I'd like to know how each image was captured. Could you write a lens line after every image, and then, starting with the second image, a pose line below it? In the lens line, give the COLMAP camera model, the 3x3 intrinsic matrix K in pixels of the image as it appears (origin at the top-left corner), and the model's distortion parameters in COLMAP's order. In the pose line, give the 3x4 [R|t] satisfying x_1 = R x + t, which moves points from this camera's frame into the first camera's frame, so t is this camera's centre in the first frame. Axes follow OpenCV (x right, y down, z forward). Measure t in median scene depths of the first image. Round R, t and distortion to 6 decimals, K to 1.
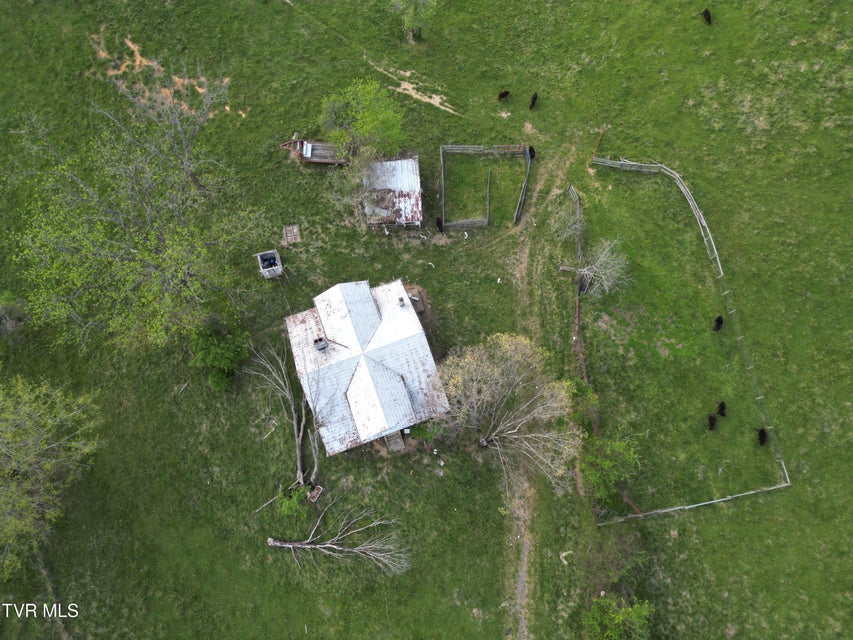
lens RADIAL K [[596.0, 0, 427.7], [0, 596.0, 324.9], [0, 0, 1]] dist [0.061928, -0.046201]
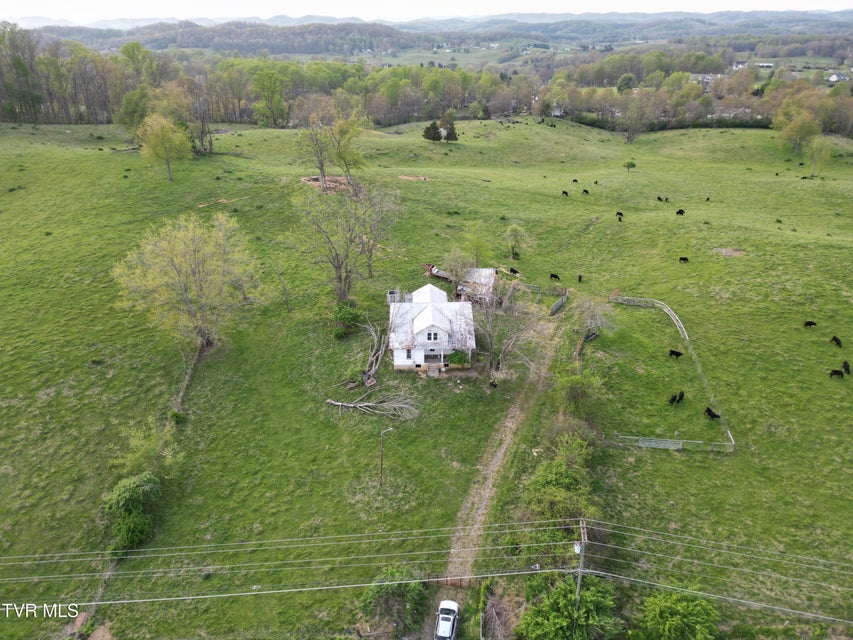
lens RADIAL K [[596.0, 0, 424.6], [0, 596.0, 316.3], [0, 0, 1]] dist [0.061928, -0.046201]
pose [[0.945864, 0.137589, -0.293957, 0.327298], [-0.307754, 0.667899, -0.677642, 1.081348], [0.103098, 0.731423, 0.674085, -0.059978]]
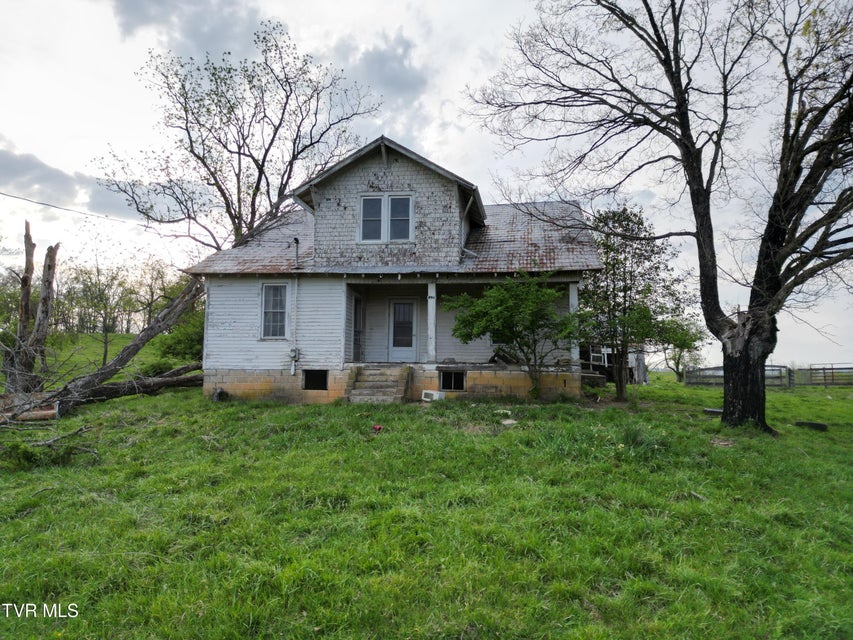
lens RADIAL K [[596.0, 0, 431.4], [0, 596.0, 324.6], [0, 0, 1]] dist [0.061928, -0.046201]
pose [[0.871629, -0.036086, -0.488836, 0.100168], [-0.469118, 0.227691, -0.853279, 0.408539], [0.142095, 0.973065, 0.181534, 0.924939]]
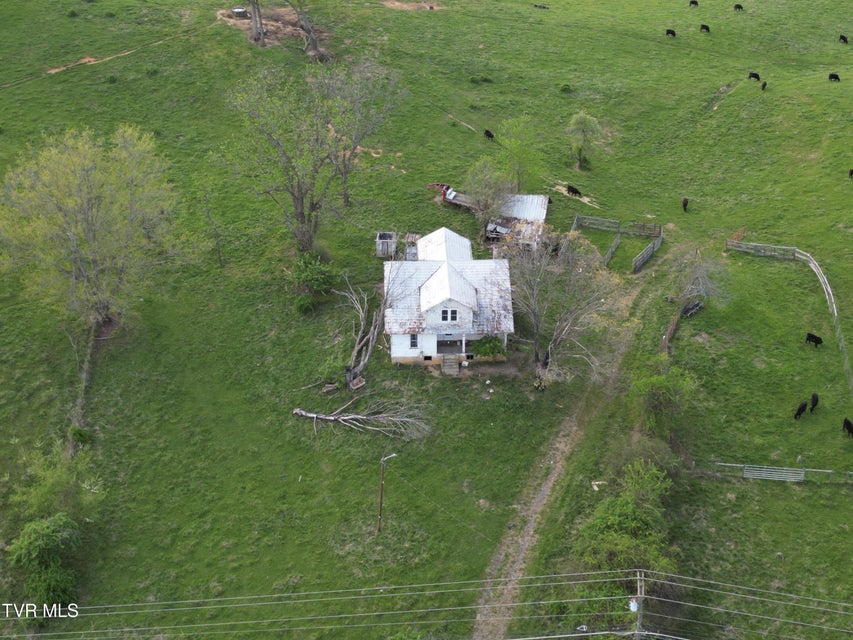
lens RADIAL K [[1181.4, 0, 420.5], [0, 1181.4, 322.5], [0, 0, 1]] dist [0.080466, 0.000000]
pose [[0.945536, 0.163887, -0.281253, 0.420935], [-0.308061, 0.729662, -0.610484, 1.314945], [0.105170, 0.663878, 0.740409, -0.452554]]
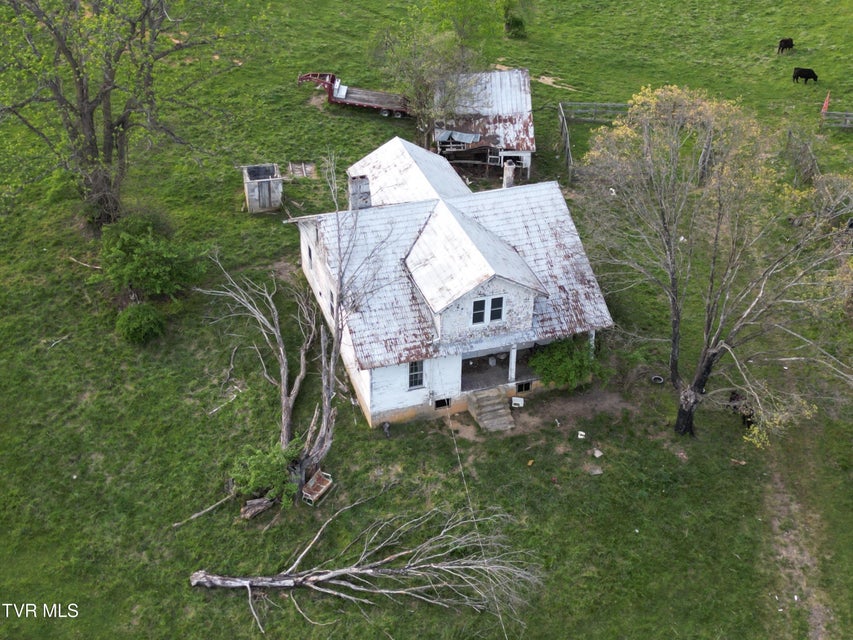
lens RADIAL K [[1192.8, 0, 426.9], [0, 1192.8, 323.6], [0, 0, 1]] dist [0.078423, 0.000000]
pose [[0.999206, 0.028929, -0.027379, -0.082742], [-0.039689, 0.781064, -0.623189, 0.720295], [0.003357, 0.623781, 0.781592, 0.233510]]
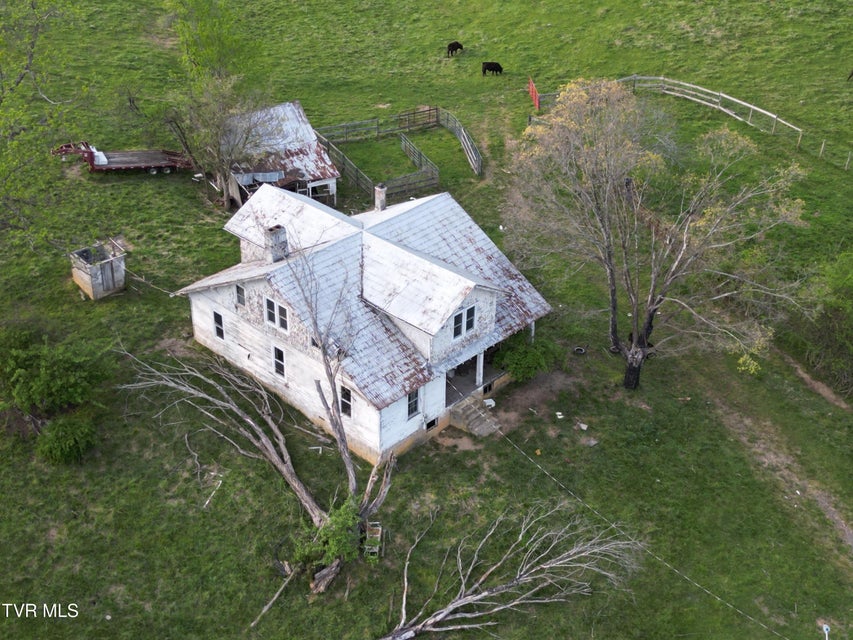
lens RADIAL K [[1197.2, 0, 430.3], [0, 1197.2, 312.8], [0, 0, 1]] dist [0.072028, 0.000000]
pose [[0.897362, -0.217360, 0.384052, -0.437753], [0.414703, 0.712899, -0.565505, 0.660392], [-0.150872, 0.666730, 0.729869, 0.250806]]
